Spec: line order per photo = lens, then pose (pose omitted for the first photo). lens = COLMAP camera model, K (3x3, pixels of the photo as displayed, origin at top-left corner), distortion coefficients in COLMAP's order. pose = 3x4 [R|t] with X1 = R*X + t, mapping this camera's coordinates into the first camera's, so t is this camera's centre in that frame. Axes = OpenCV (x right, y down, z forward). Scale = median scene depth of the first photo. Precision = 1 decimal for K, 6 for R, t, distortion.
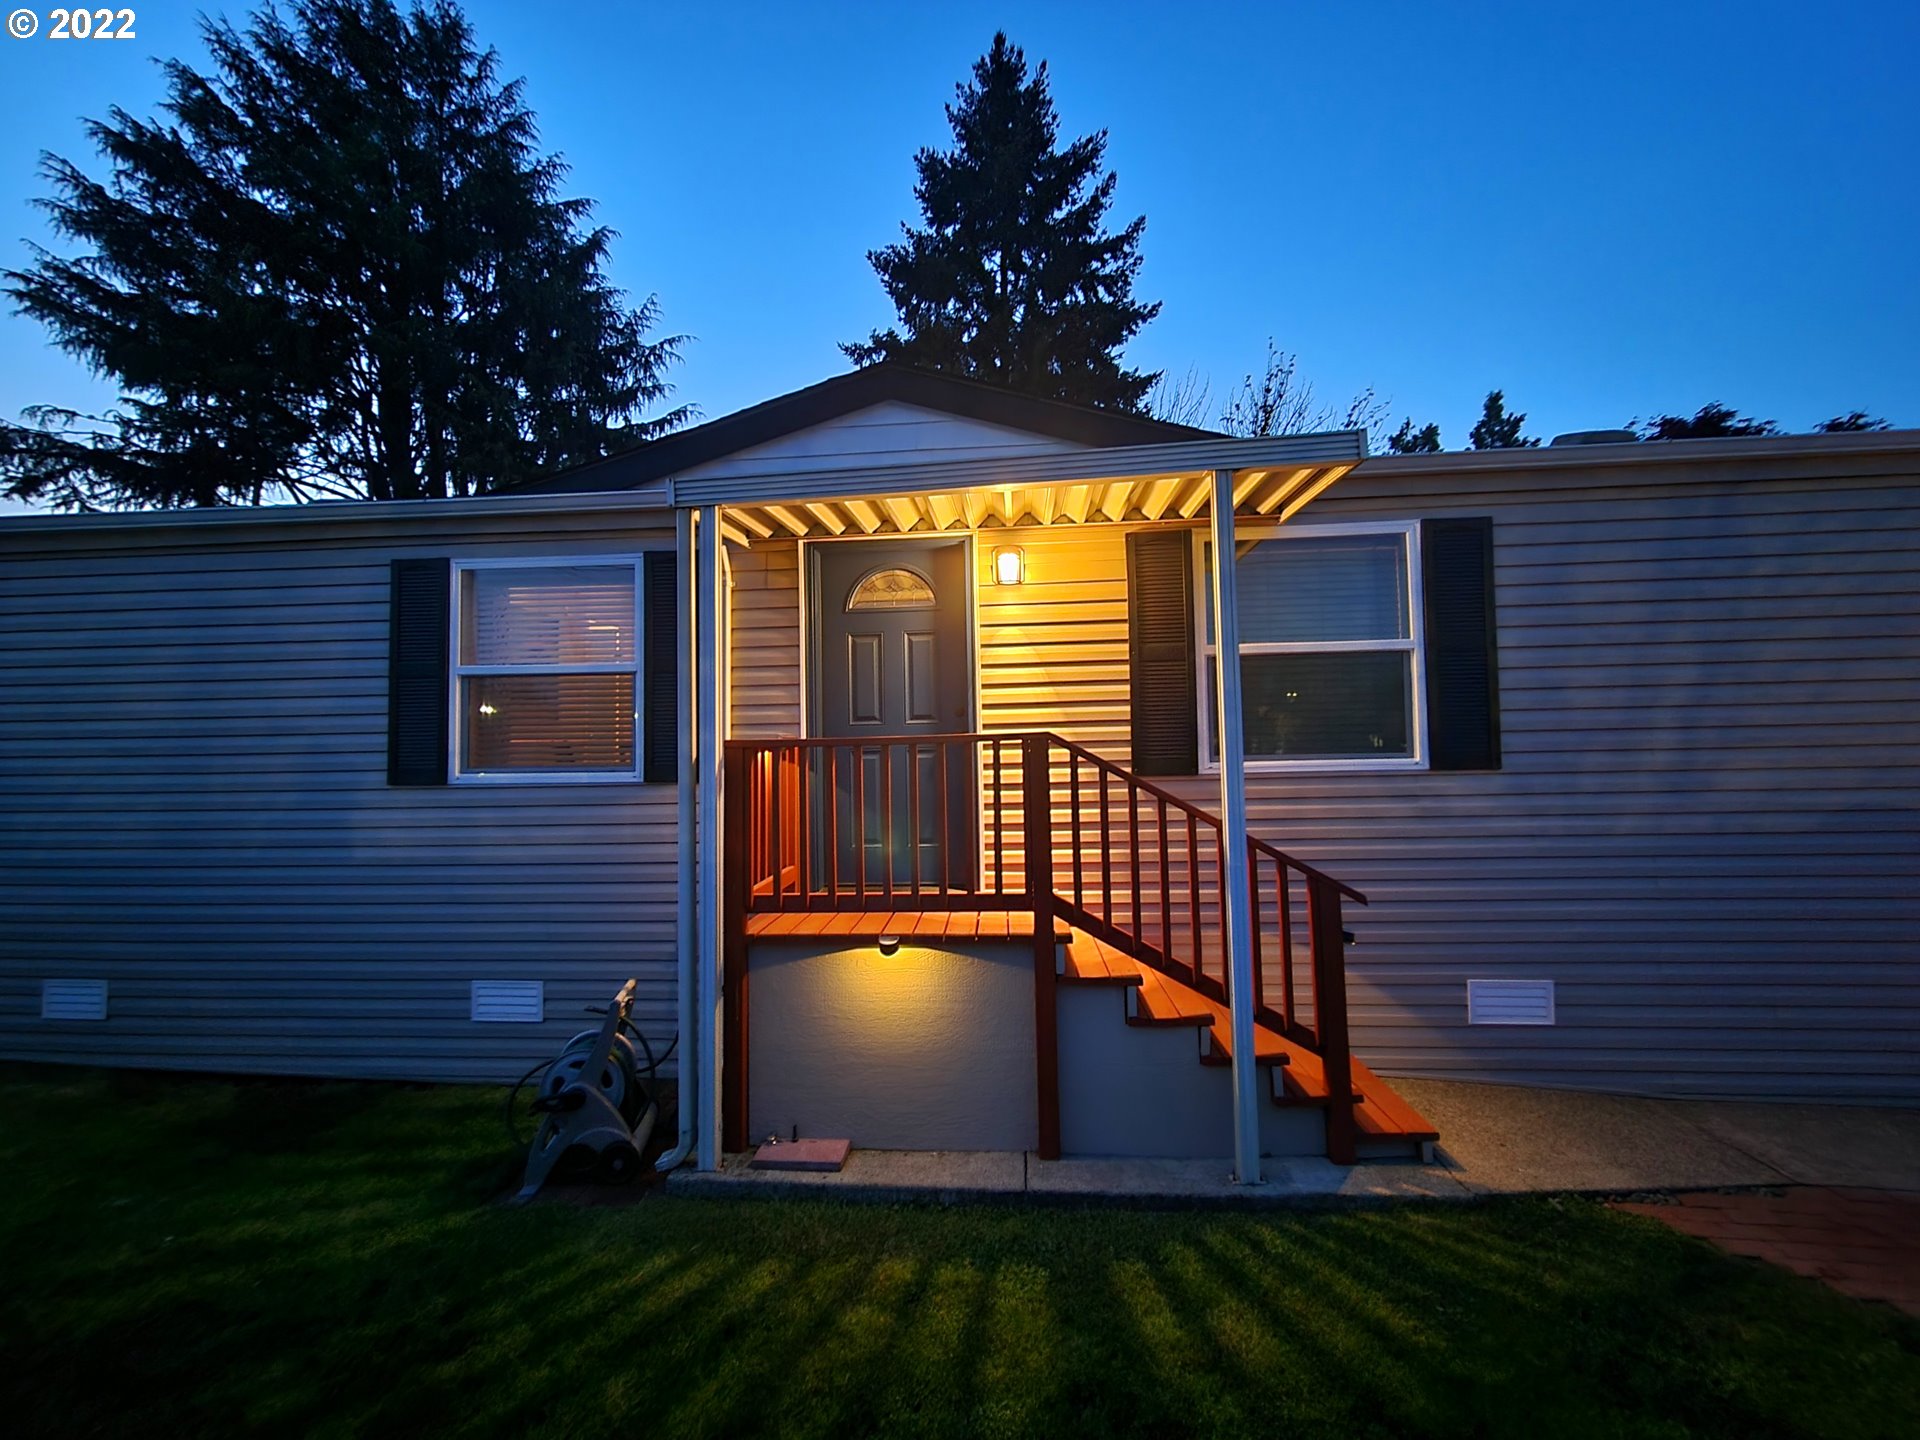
lens RADIAL K [[782.1, 0, 960.0], [0, 782.1, 720.0], [0, 0, 1]] dist [0.001331, -0.003903]
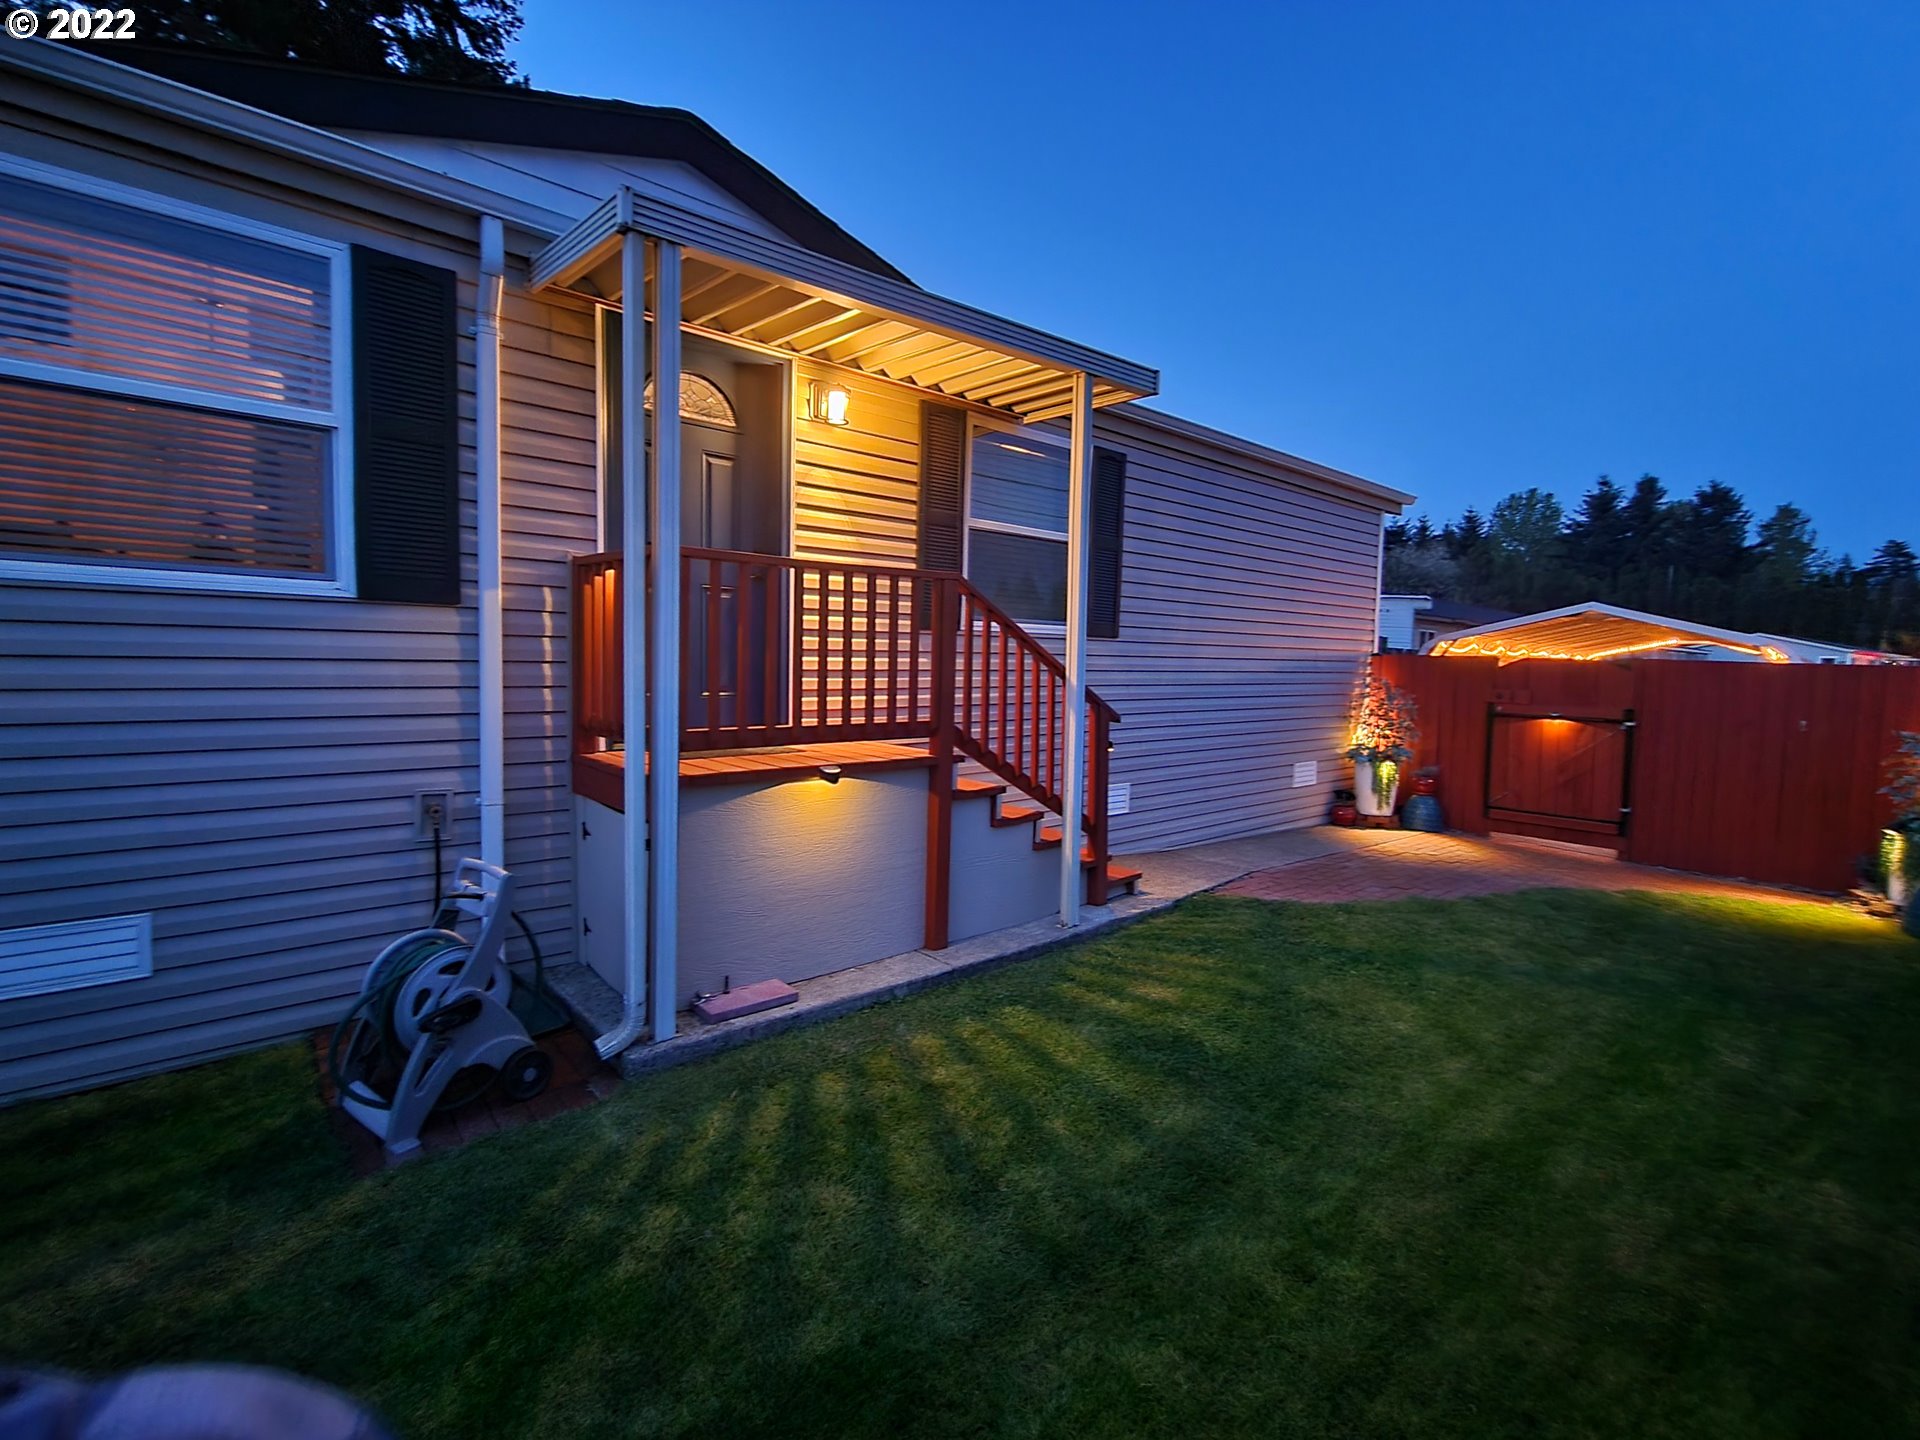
lens RADIAL K [[846.4, 0, 960.0], [0, 846.4, 720.0], [0, 0, 1]] dist [-0.004381, -0.000420]
pose [[0.706800, -0.017850, 0.707189, -0.734139], [-0.065136, 0.993793, 0.090184, 0.111225], [-0.704409, -0.109805, 0.701250, 0.140567]]
